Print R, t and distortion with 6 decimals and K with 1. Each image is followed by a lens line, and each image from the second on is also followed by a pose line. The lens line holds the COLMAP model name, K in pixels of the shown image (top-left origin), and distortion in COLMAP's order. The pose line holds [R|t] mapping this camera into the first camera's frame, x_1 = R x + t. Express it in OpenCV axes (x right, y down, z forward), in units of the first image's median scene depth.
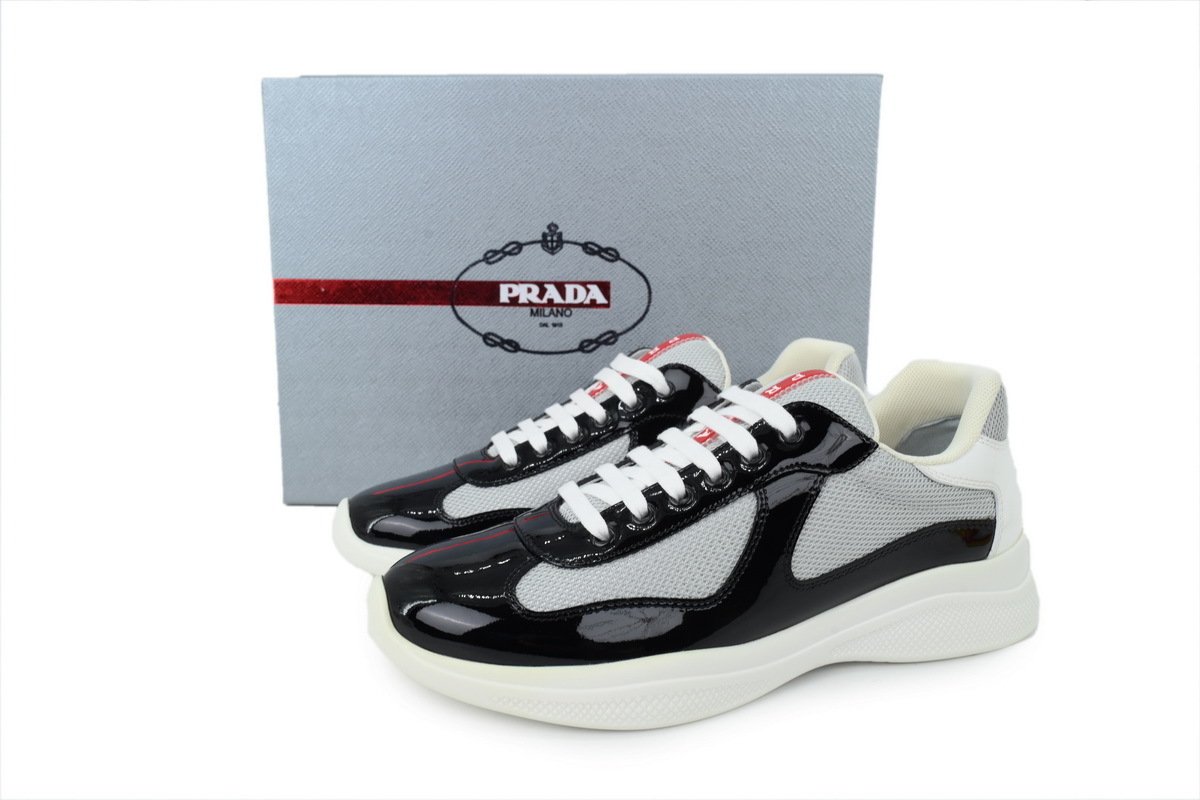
lens RADIAL K [[963.0, 0, 600.0], [0, 963.0, 400.0], [0, 0, 1]] dist [-0.000433, 0.001748]
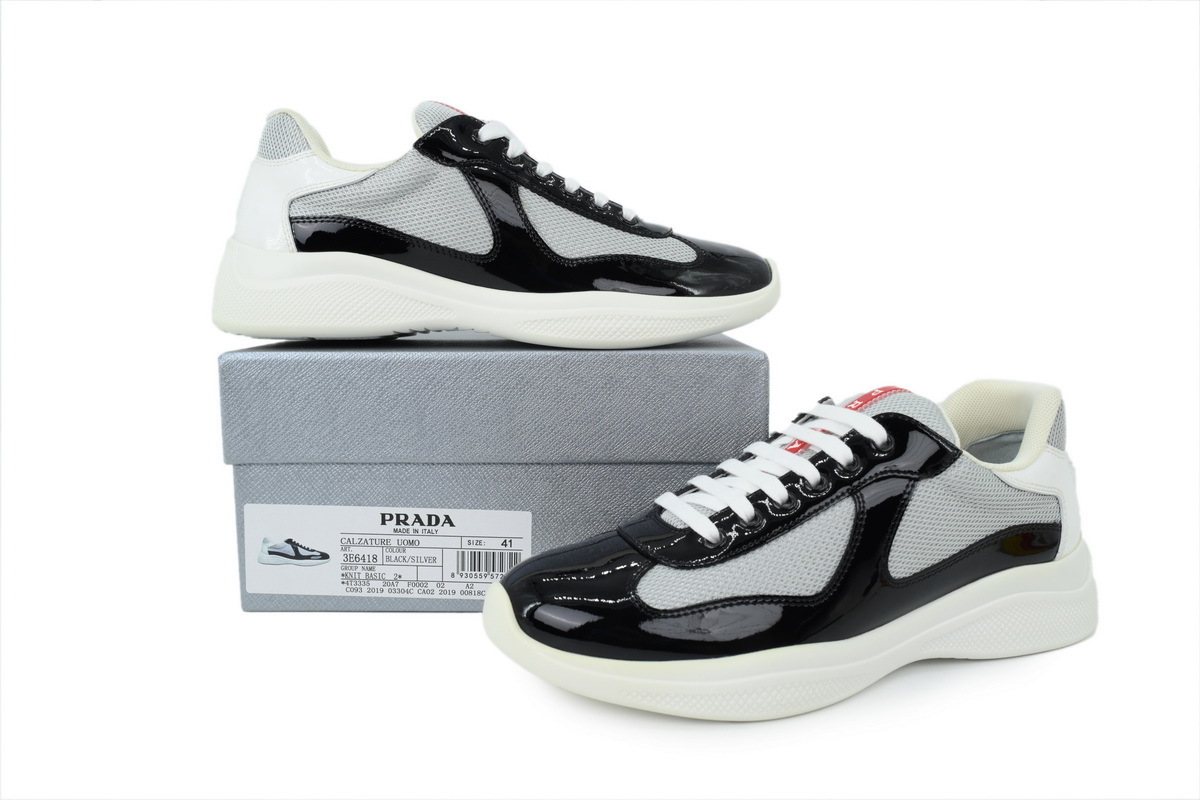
lens RADIAL K [[963.0, 0, 600.0], [0, 963.0, 400.0], [0, 0, 1]] dist [-0.000433, 0.001748]
pose [[0.998778, -0.006190, 0.049024, -0.170154], [0.008800, 0.998545, -0.053203, 0.042826], [-0.048624, 0.053570, 0.997380, -0.059982]]
